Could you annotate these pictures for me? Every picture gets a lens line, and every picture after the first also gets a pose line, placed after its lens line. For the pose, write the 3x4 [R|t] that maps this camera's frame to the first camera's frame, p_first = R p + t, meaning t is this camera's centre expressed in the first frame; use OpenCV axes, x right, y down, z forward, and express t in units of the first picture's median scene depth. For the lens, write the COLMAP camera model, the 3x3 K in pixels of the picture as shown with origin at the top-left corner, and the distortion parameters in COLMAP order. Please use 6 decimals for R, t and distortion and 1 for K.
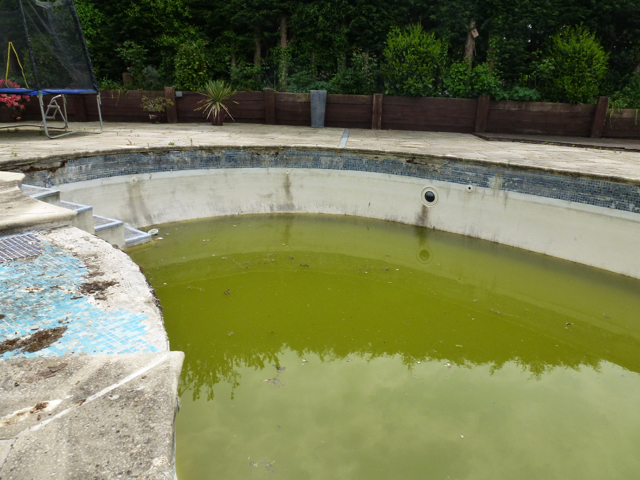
lens RADIAL K [[470.6, 0, 319.4], [0, 470.6, 240.0], [0, 0, 1]] dist [-0.037832, 0.005332]
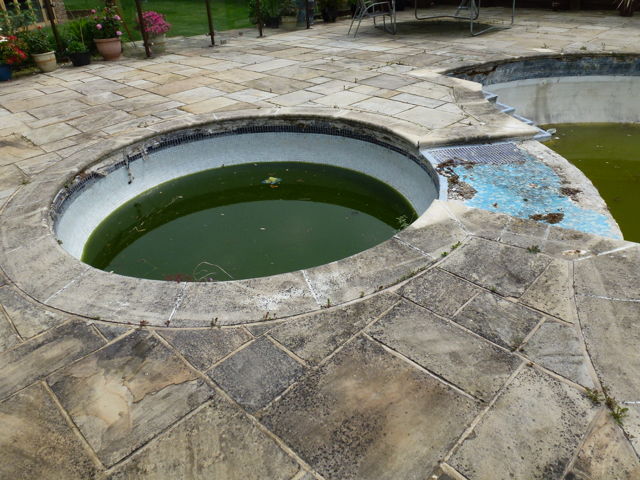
lens RADIAL K [[470.6, 0, 321.4], [0, 470.6, 242.6], [0, 0, 1]] dist [-0.037832, 0.005332]
pose [[0.769478, 0.280624, -0.573719, -0.046225], [-0.113914, 0.944198, 0.309054, -0.045281], [0.628432, -0.172456, 0.758507, -0.276965]]
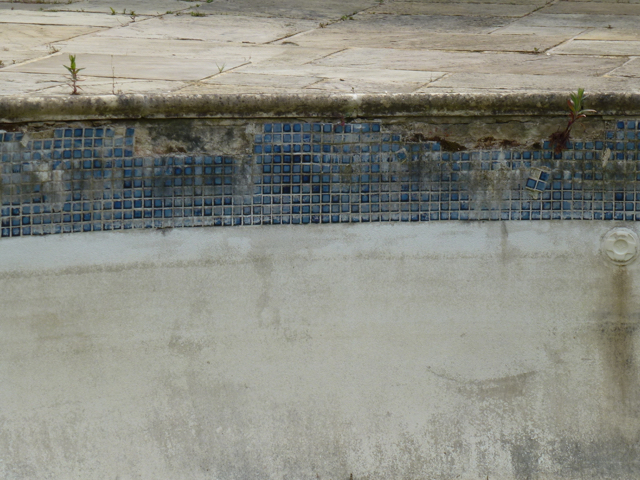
lens RADIAL K [[2691.3, 0, 319.1], [0, 2691.3, 241.2], [0, 0, 1]] dist [0.987412, 0.000000]
pose [[0.985344, 0.000100, -0.170578, -0.008730], [-0.024176, 0.989987, -0.139071, -0.008752], [0.168856, 0.141157, 0.975481, 0.028730]]
